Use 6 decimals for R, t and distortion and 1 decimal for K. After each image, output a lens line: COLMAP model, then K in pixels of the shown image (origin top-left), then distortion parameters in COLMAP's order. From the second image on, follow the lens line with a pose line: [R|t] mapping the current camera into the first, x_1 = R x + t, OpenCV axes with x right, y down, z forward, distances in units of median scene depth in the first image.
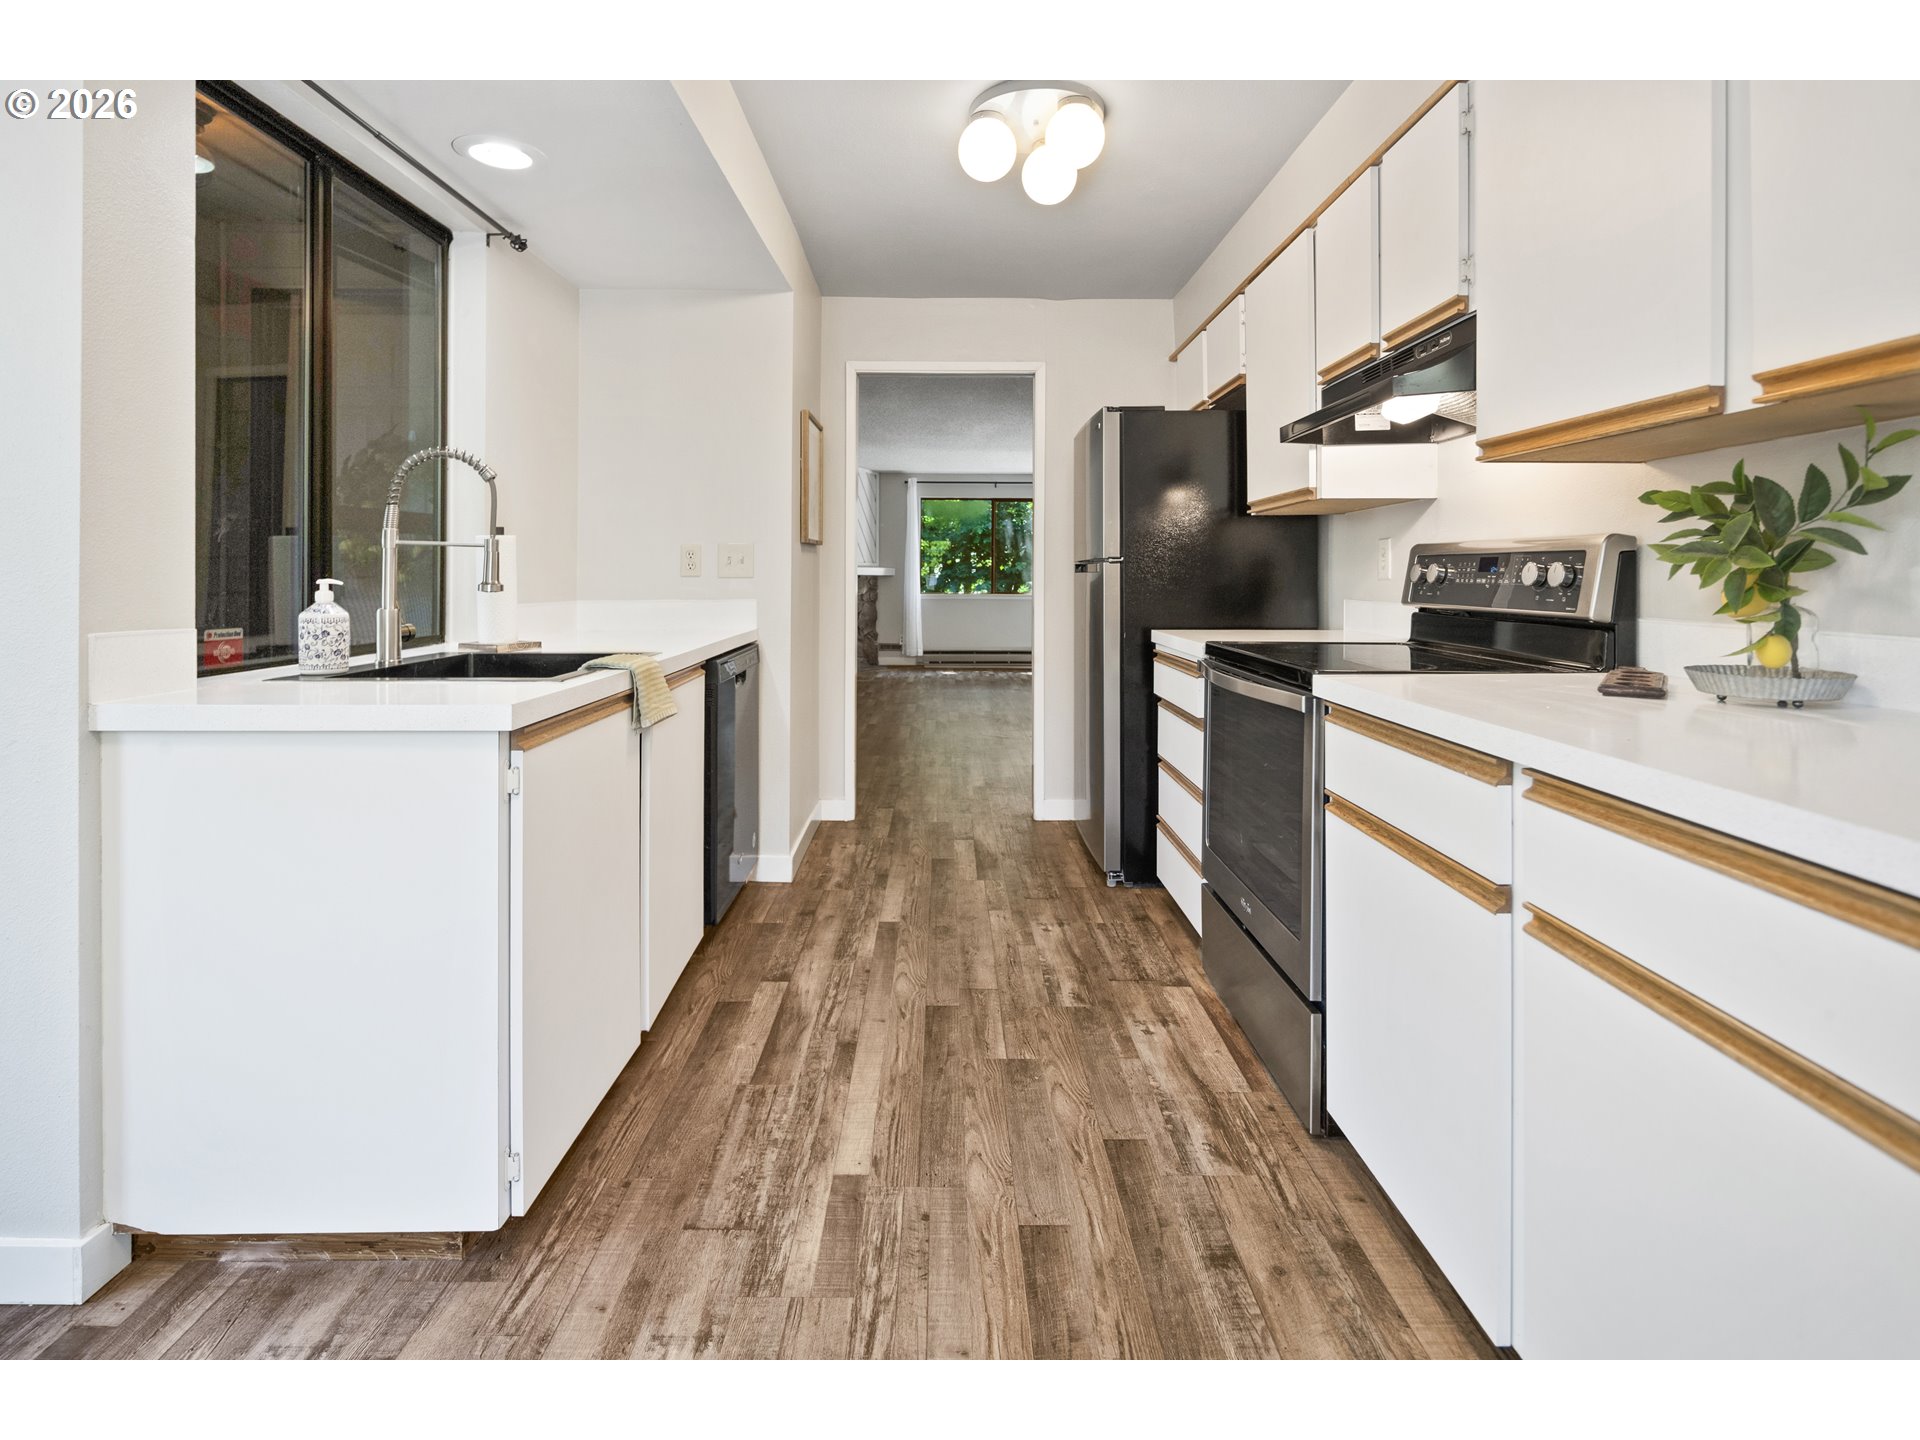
lens RADIAL K [[930.9, 0, 957.4], [0, 930.9, 700.2], [0, 0, 1]] dist [0.003630, -0.004363]
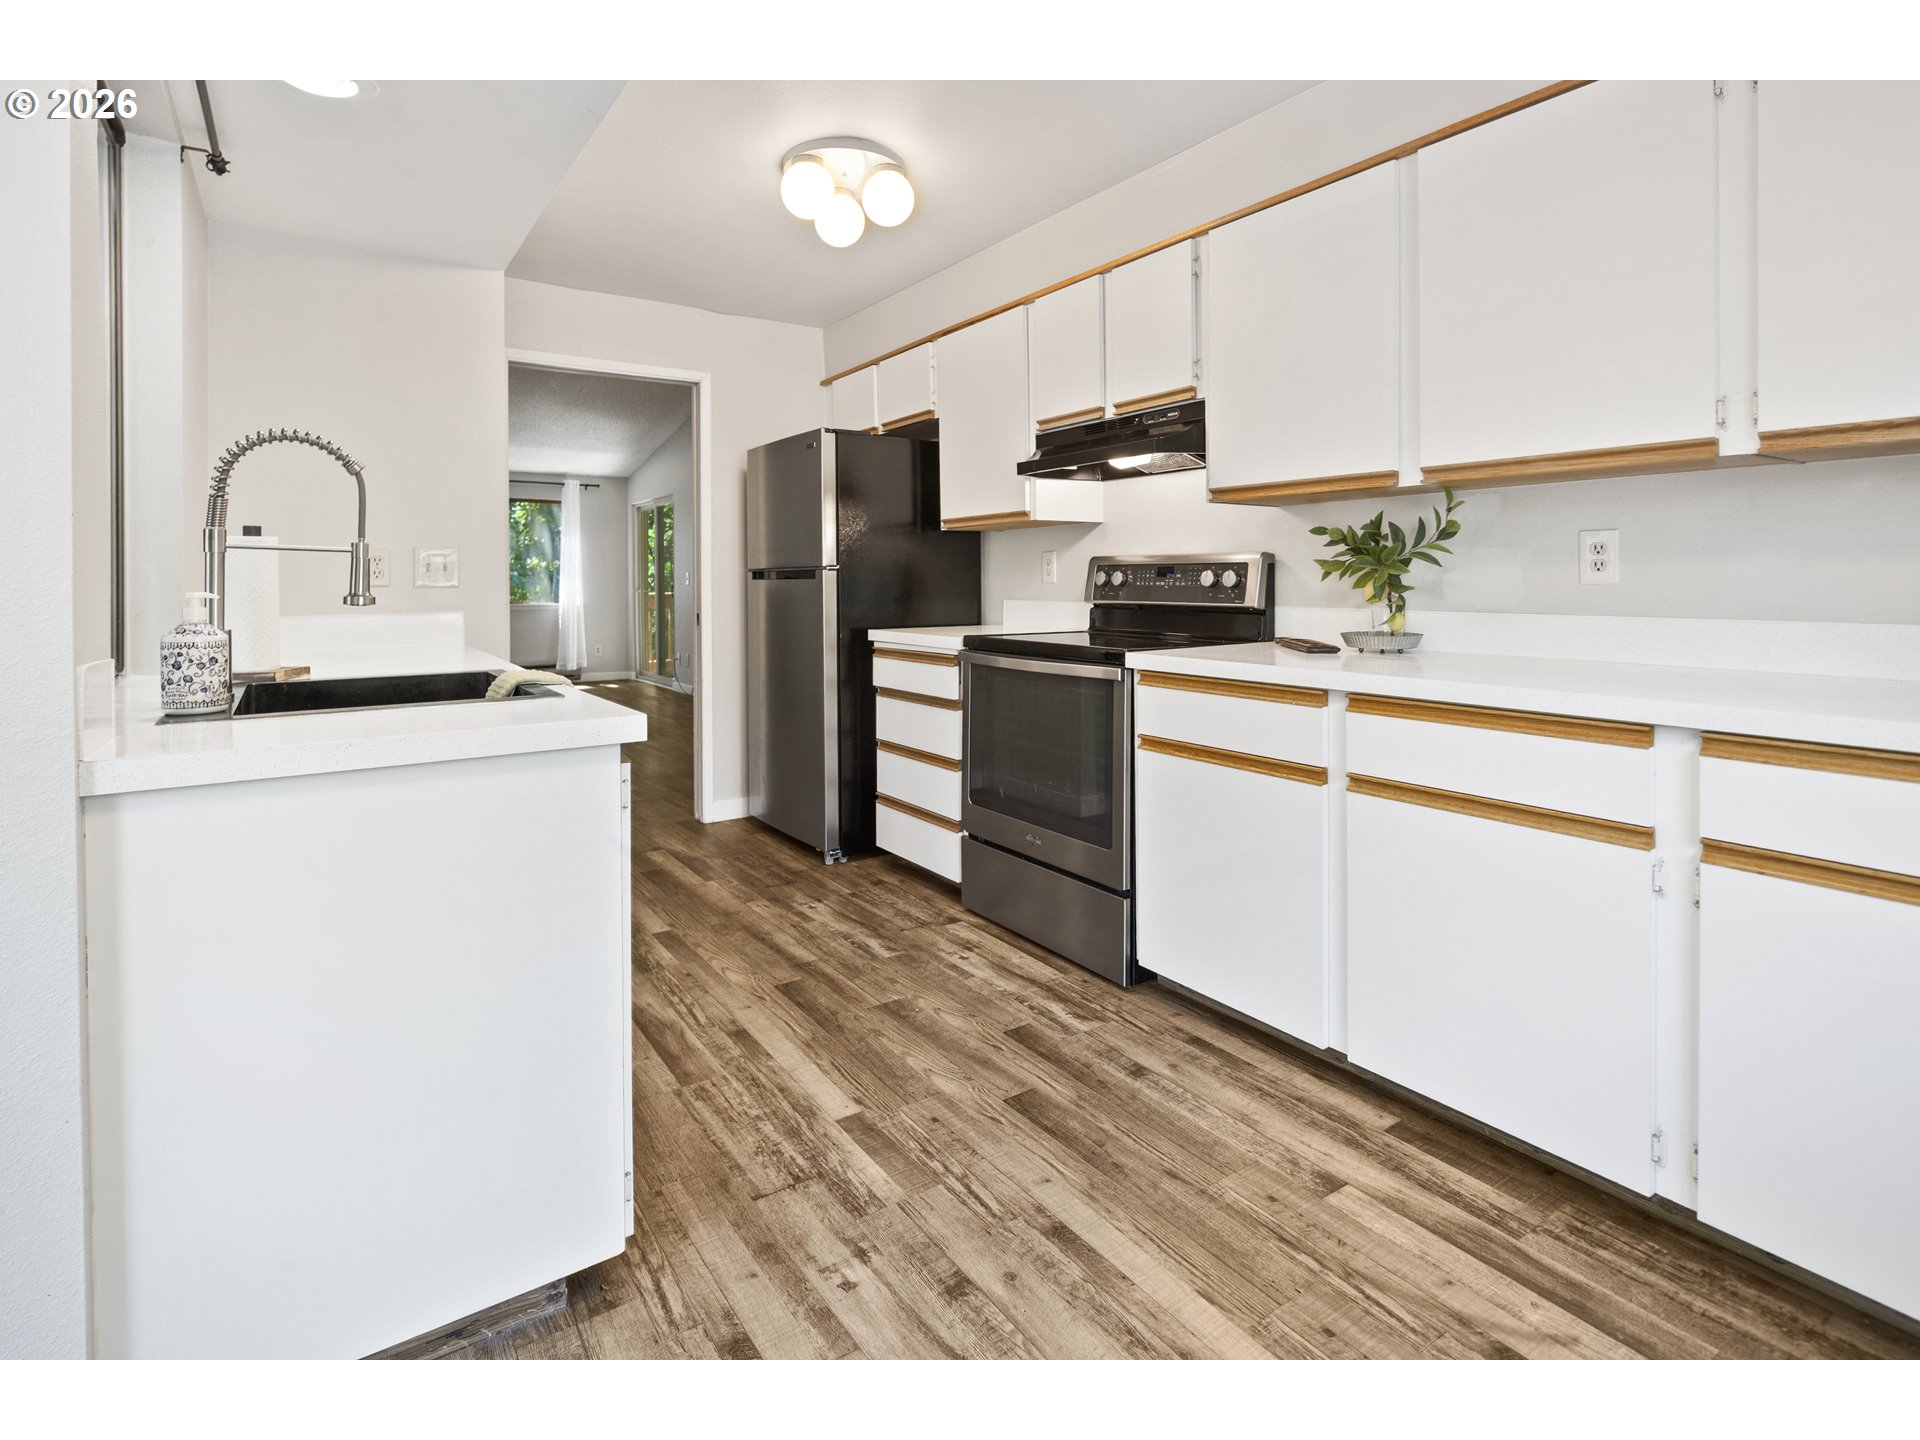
lens RADIAL K [[930.9, 0, 957.7], [0, 930.9, 738.3], [0, 0, 1]] dist [0.003630, -0.004363]
pose [[0.830041, -0.099060, 0.548835, -0.562987], [0.080704, 0.995075, 0.057549, -0.000273], [-0.551833, -0.003475, 0.833948, -0.012579]]
